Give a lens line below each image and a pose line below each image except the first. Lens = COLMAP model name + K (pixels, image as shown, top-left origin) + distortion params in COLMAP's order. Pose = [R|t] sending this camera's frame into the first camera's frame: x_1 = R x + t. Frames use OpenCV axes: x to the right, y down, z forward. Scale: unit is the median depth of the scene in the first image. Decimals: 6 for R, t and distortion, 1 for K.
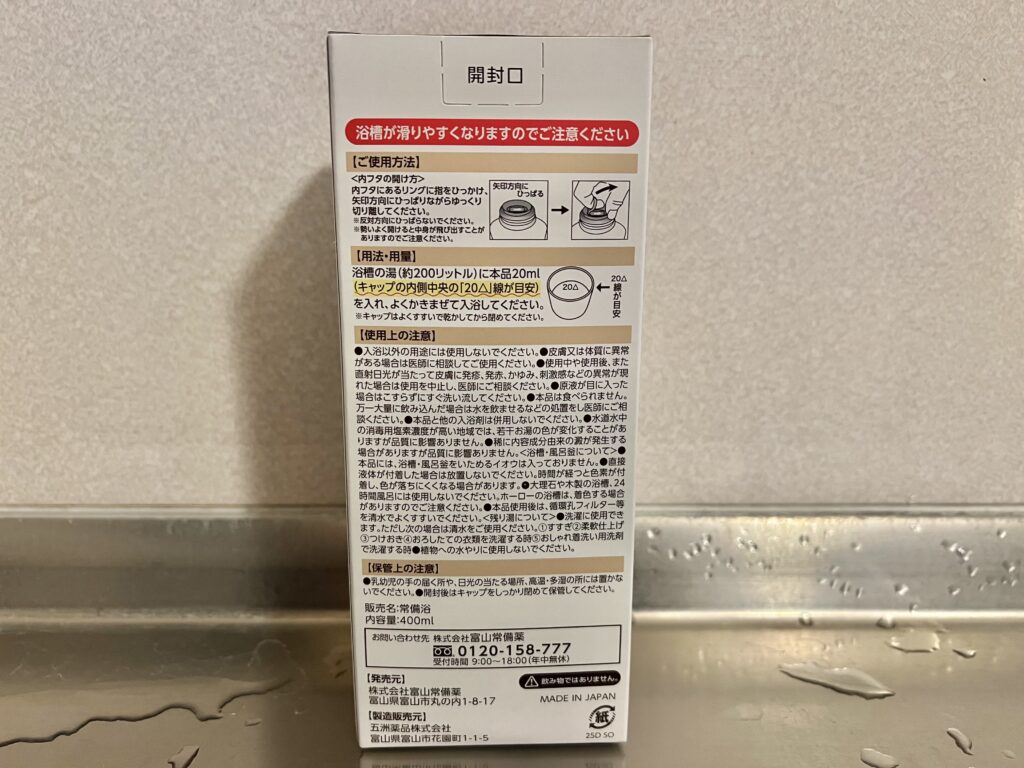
lens RADIAL K [[772.6, 0, 499.1], [0, 772.6, 363.7], [0, 0, 1]] dist [0.010736, -0.028458]
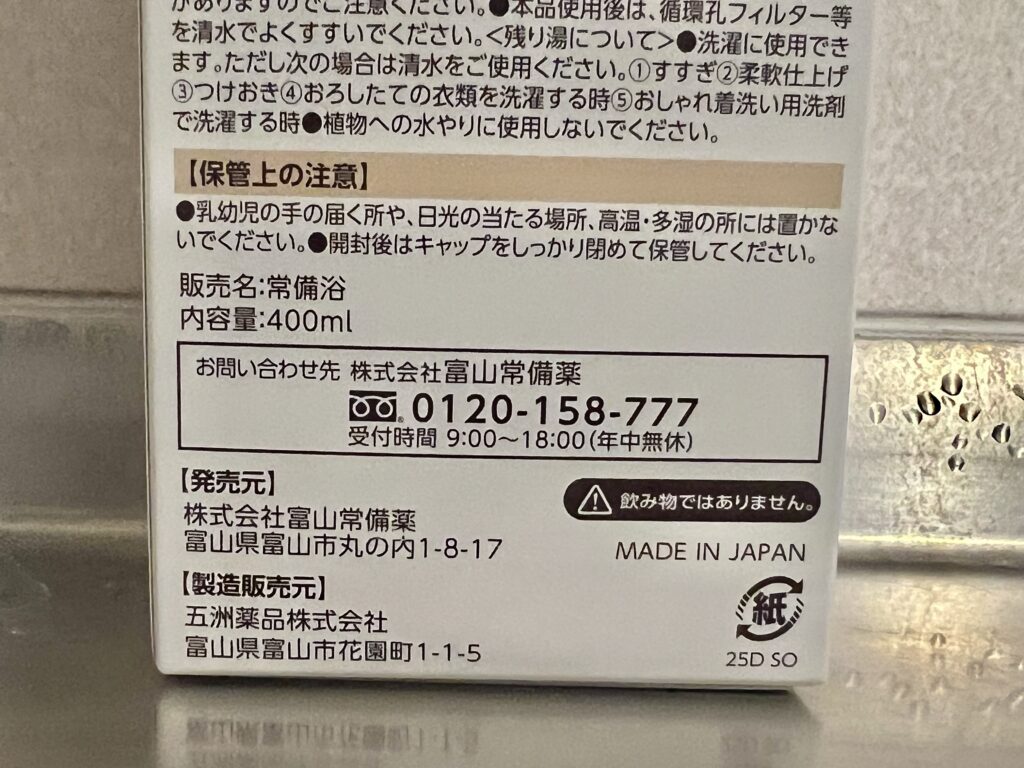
lens RADIAL K [[1240.8, 0, 426.1], [0, 1240.8, 464.4], [0, 0, 1]] dist [0.025711, -0.074162]
pose [[0.999457, 0.023709, -0.022870, -0.030871], [-0.024375, 0.999274, -0.029297, 0.420918], [0.022159, 0.029838, 0.999309, 0.371964]]
